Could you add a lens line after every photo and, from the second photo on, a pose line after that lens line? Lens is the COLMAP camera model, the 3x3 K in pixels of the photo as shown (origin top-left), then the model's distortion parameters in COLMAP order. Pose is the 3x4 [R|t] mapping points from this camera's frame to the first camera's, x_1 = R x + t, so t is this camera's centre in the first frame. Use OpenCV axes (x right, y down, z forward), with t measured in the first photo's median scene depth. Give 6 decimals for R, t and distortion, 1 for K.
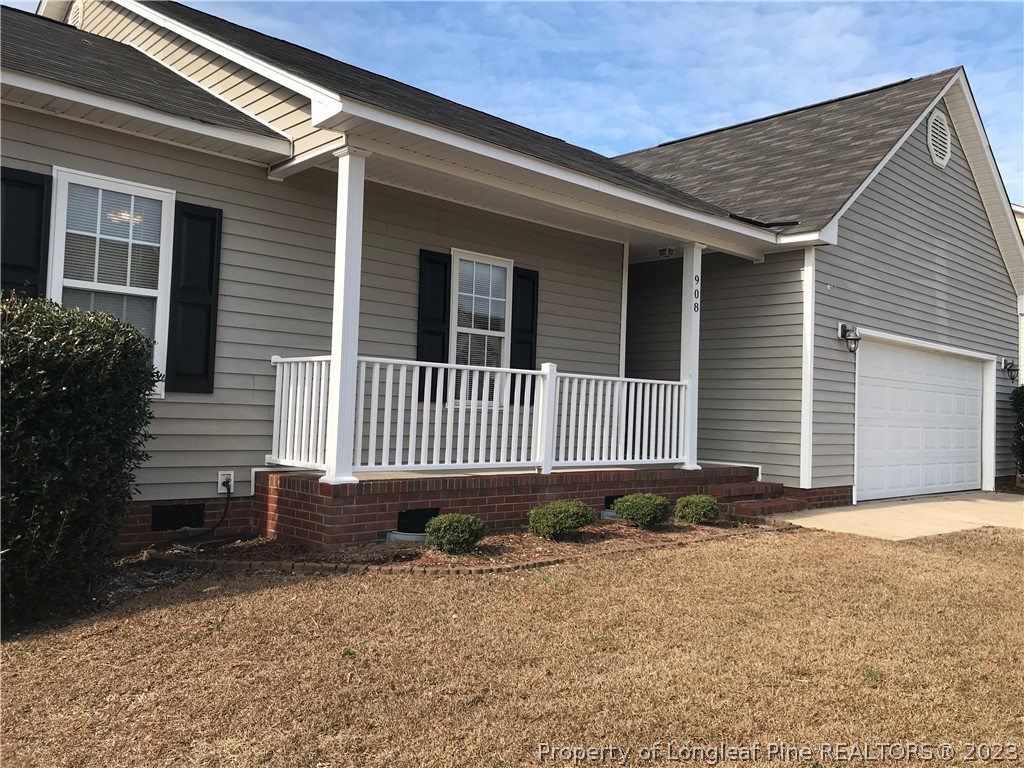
lens RADIAL K [[840.9, 0, 512.1], [0, 840.9, 381.5], [0, 0, 1]] dist [0.056755, -0.058832]
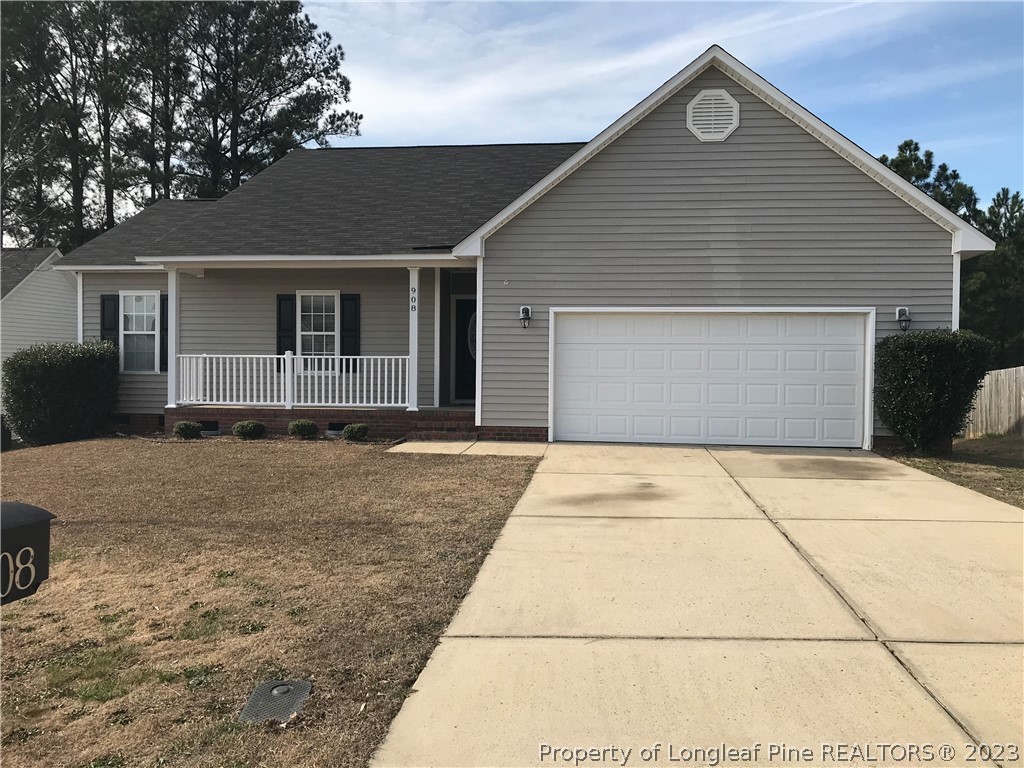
lens RADIAL K [[840.9, 0, 512.0], [0, 840.9, 385.9], [0, 0, 1]] dist [0.056755, -0.058832]
pose [[0.630547, -0.012606, -0.776049, 1.673602], [0.039128, 0.999113, 0.015563, 0.043839], [0.775165, -0.040179, 0.630480, 0.170978]]
